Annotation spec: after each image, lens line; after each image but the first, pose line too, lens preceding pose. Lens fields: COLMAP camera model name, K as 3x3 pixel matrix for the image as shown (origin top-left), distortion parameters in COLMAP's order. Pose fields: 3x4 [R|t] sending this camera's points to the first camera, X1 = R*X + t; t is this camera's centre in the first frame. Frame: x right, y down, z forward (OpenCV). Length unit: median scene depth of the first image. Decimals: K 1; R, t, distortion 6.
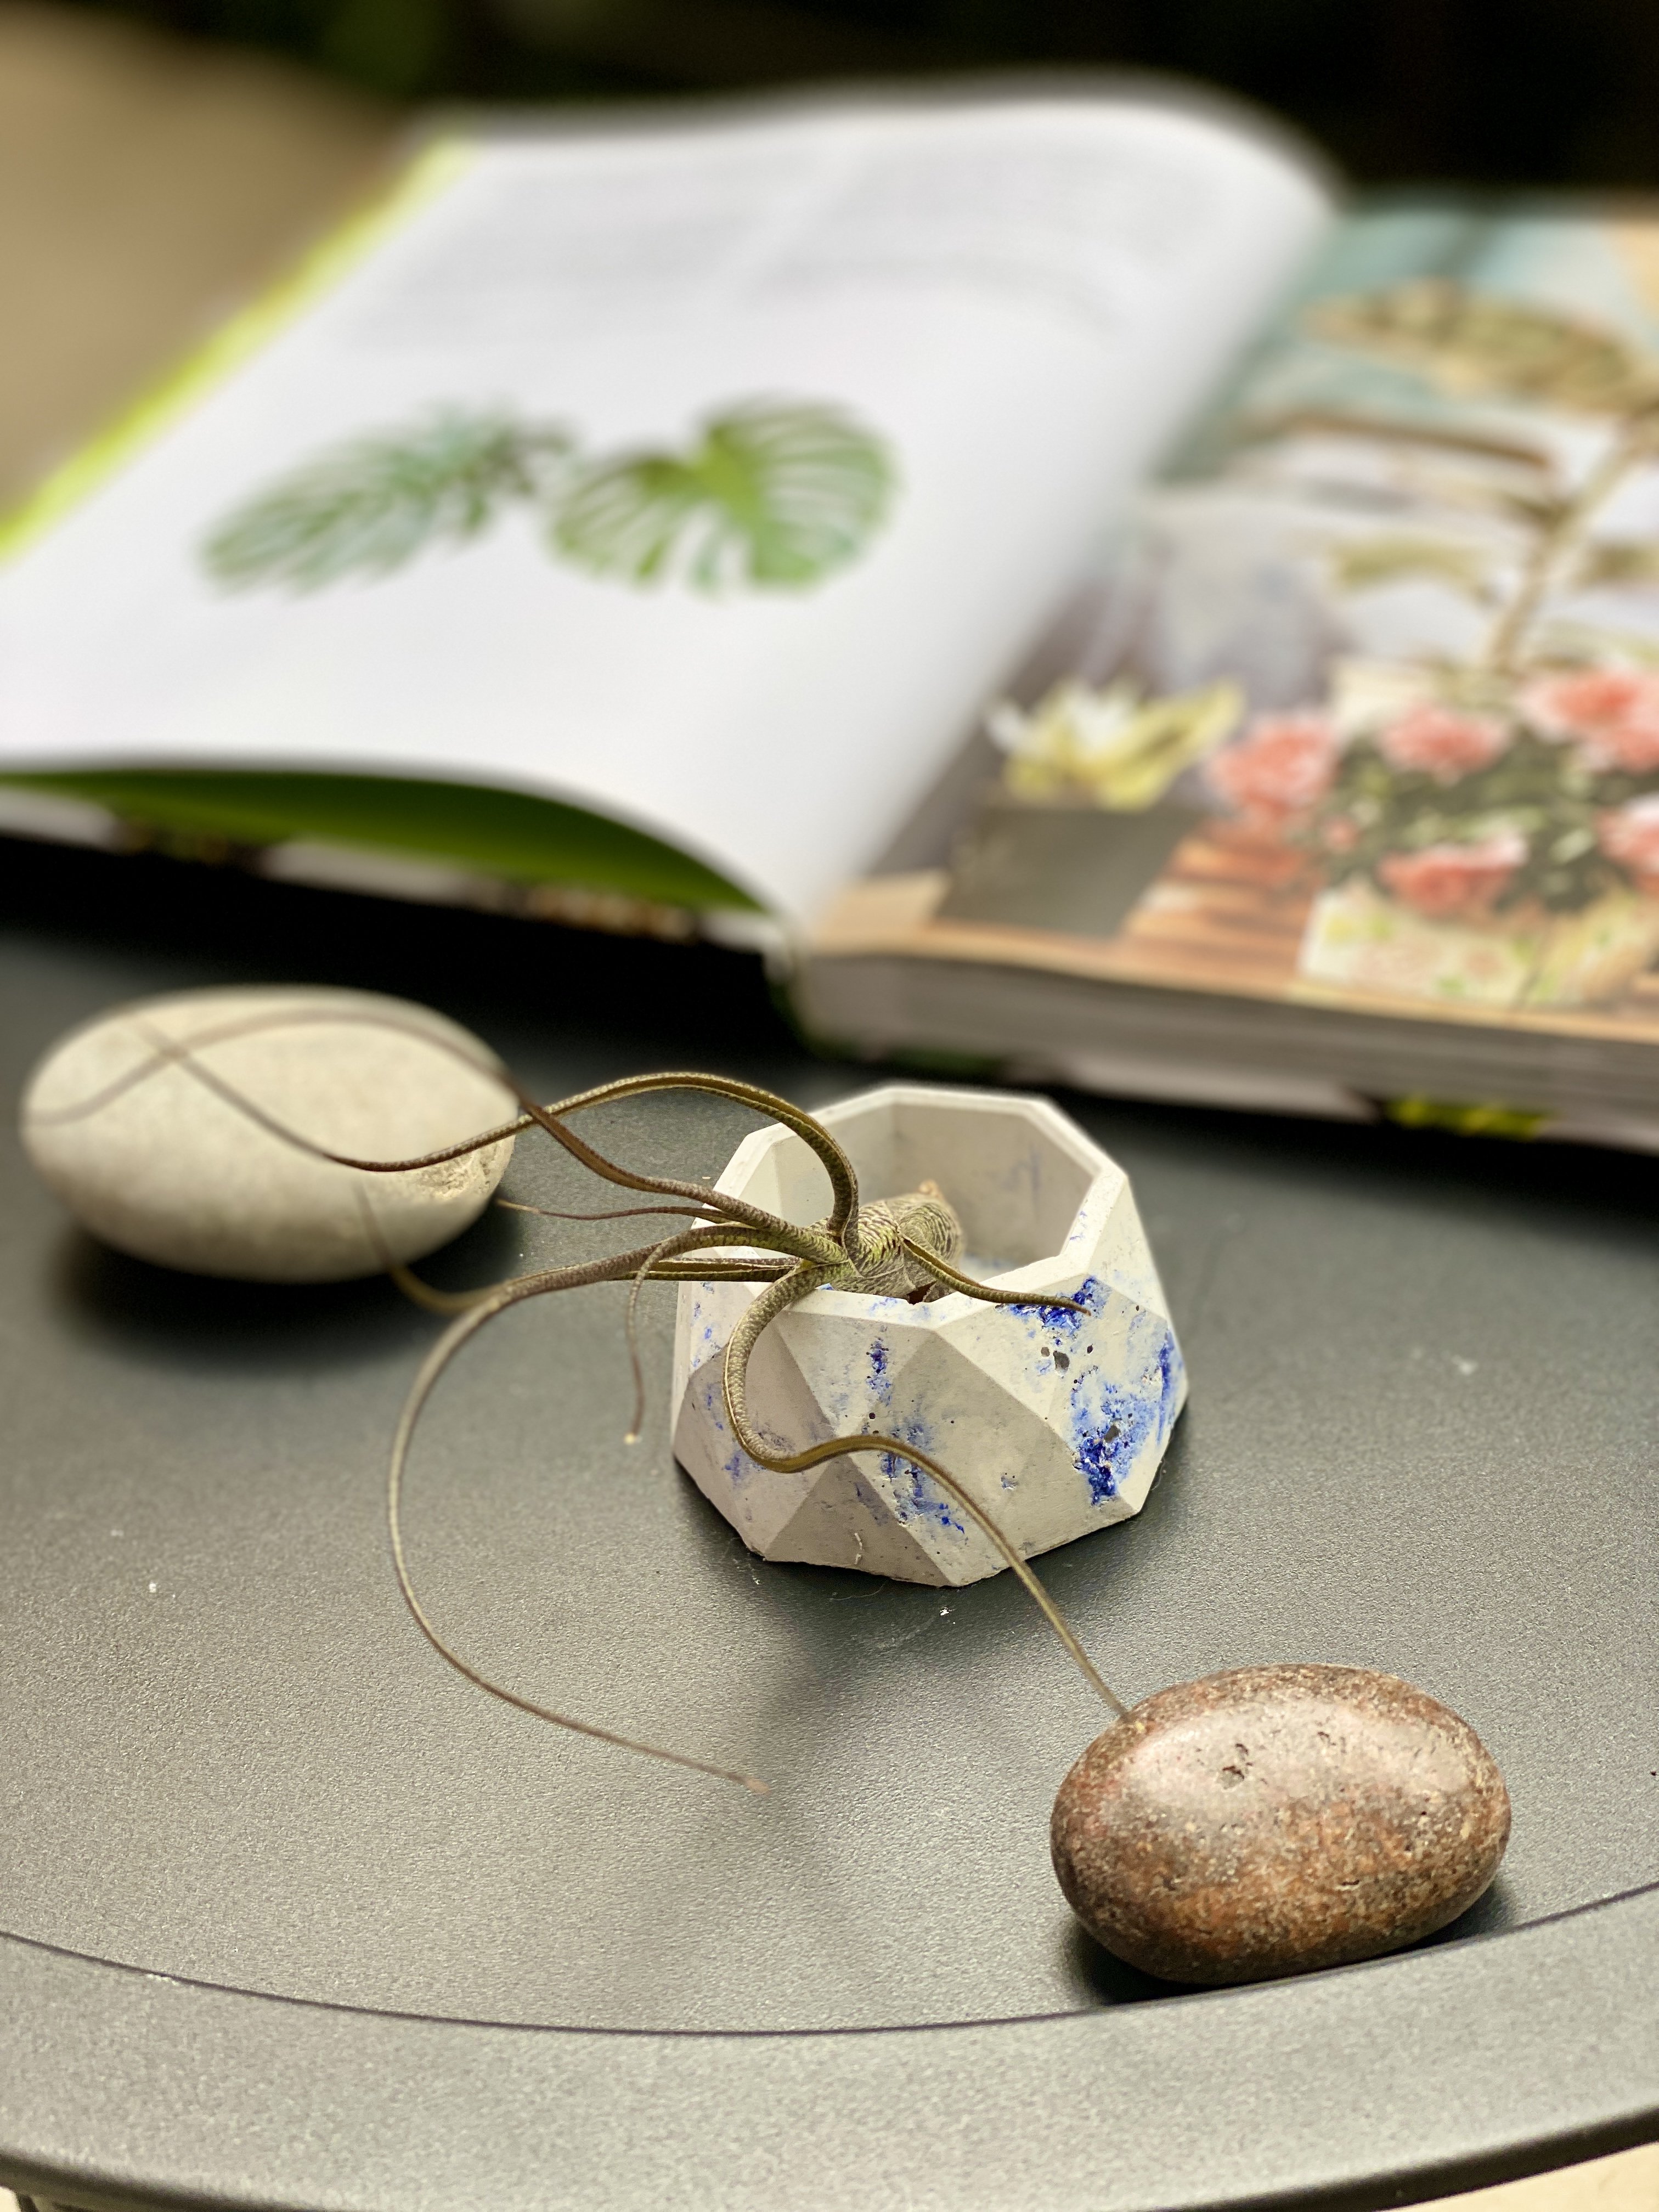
lens RADIAL K [[3381.5, 0, 811.5], [0, 3381.5, 1097.4], [0, 0, 1]] dist [0.083931, 0.000000]
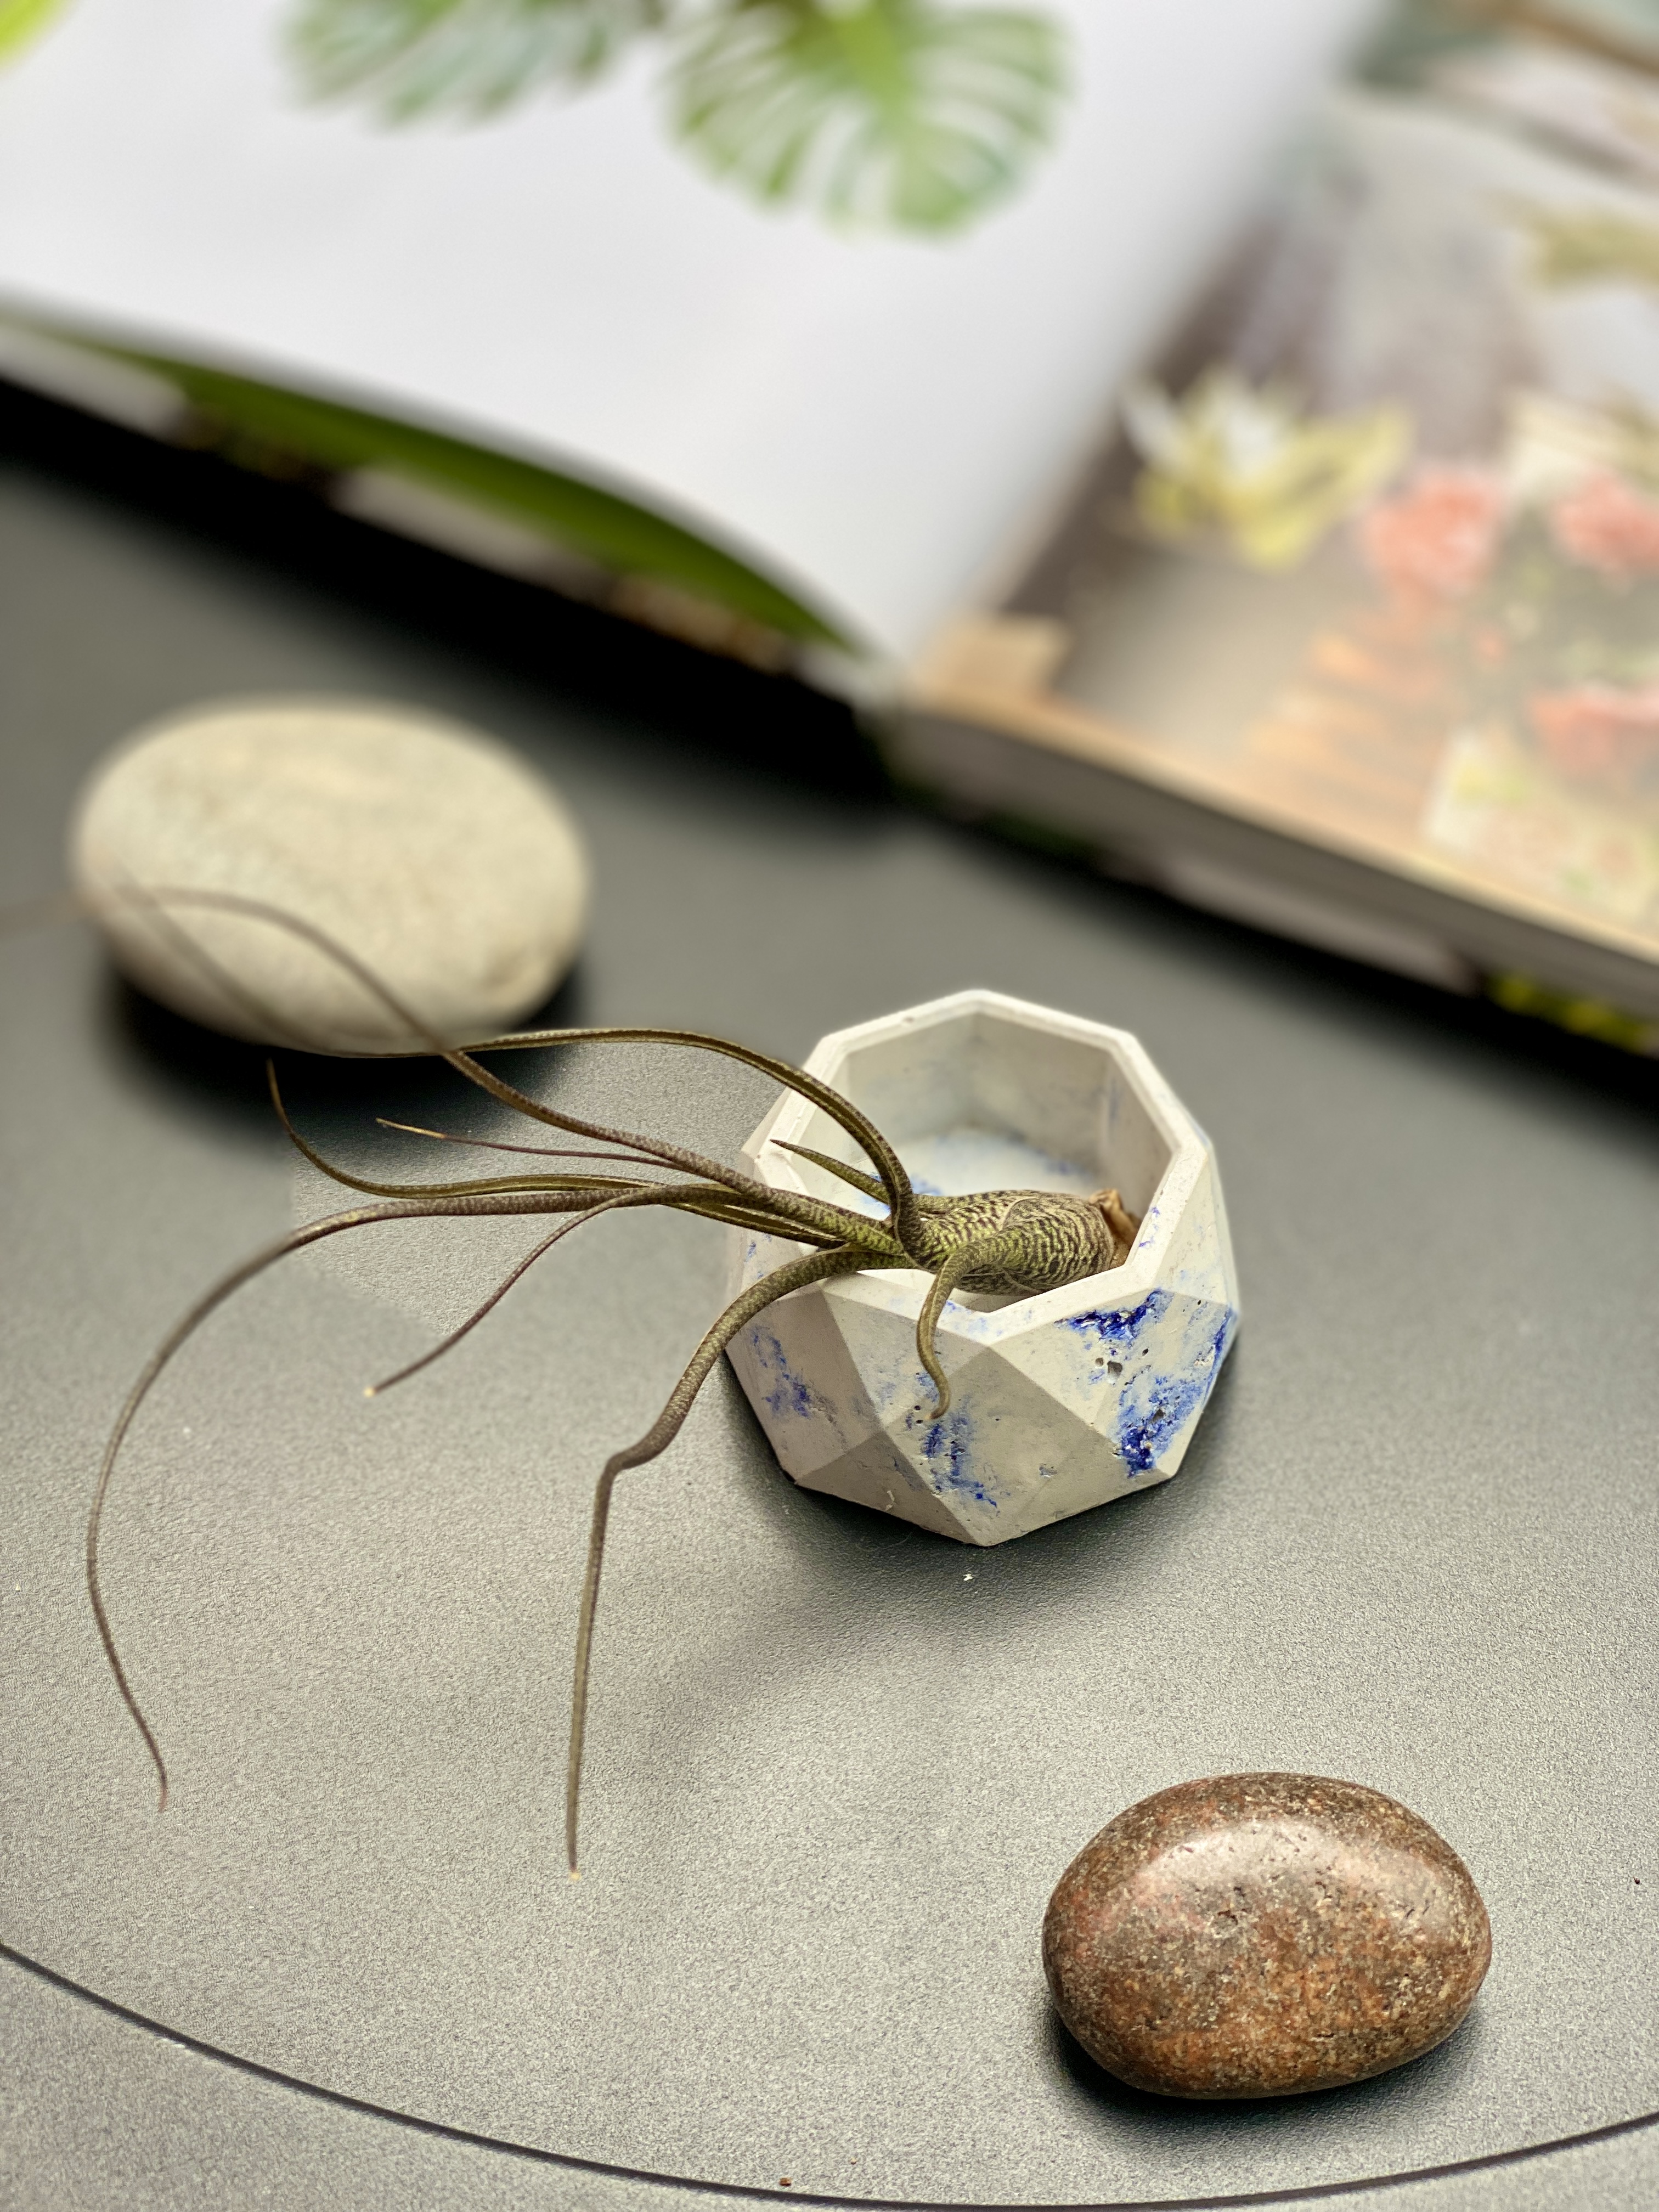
lens RADIAL K [[3381.5, 0, 825.0], [0, 3381.5, 1061.8], [0, 0, 1]] dist [0.083931, 0.000000]
pose [[0.994703, 0.102375, 0.009214, -0.027842], [-0.099890, 0.941611, 0.321544, -0.310481], [0.024242, -0.320761, 0.946850, 0.093395]]
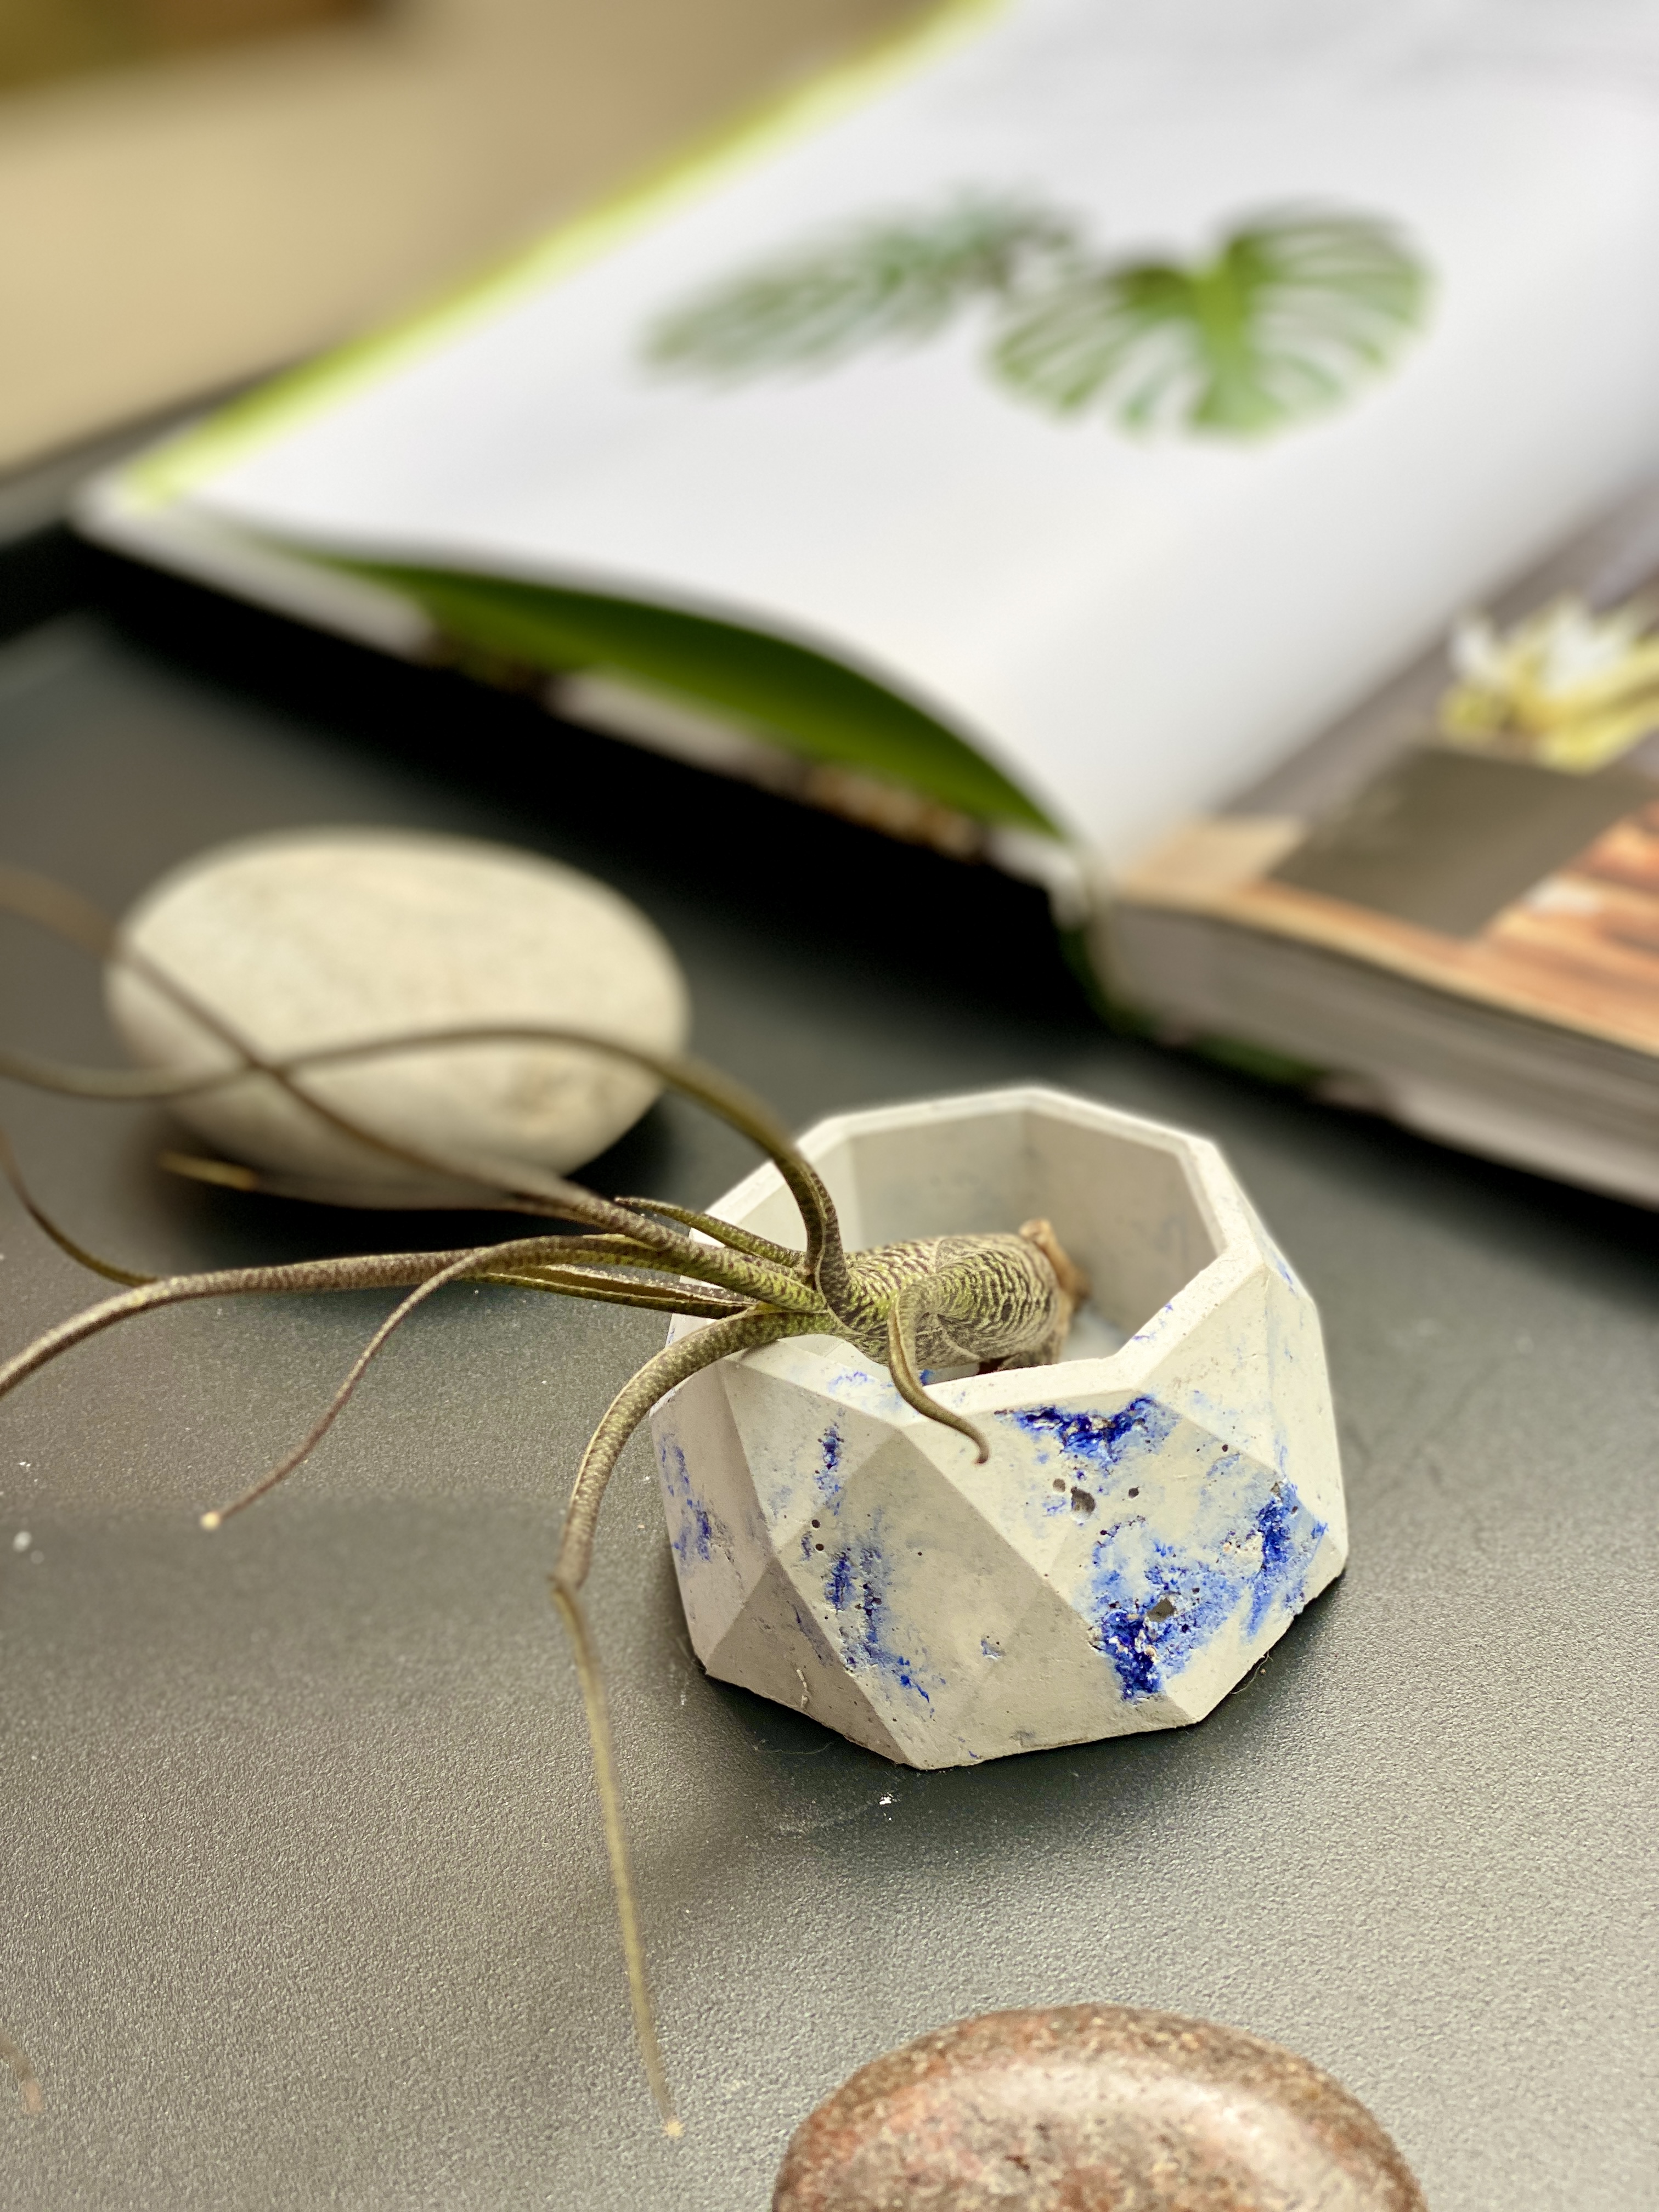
lens RADIAL K [[3381.5, 0, 823.5], [0, 3381.5, 1116.9], [0, 0, 1]] dist [0.083931, 0.000000]
pose [[0.942073, 0.169140, -0.289639, 0.215226], [-0.156687, 0.985452, 0.065837, -0.042086], [0.296561, -0.016640, 0.954869, 0.287638]]
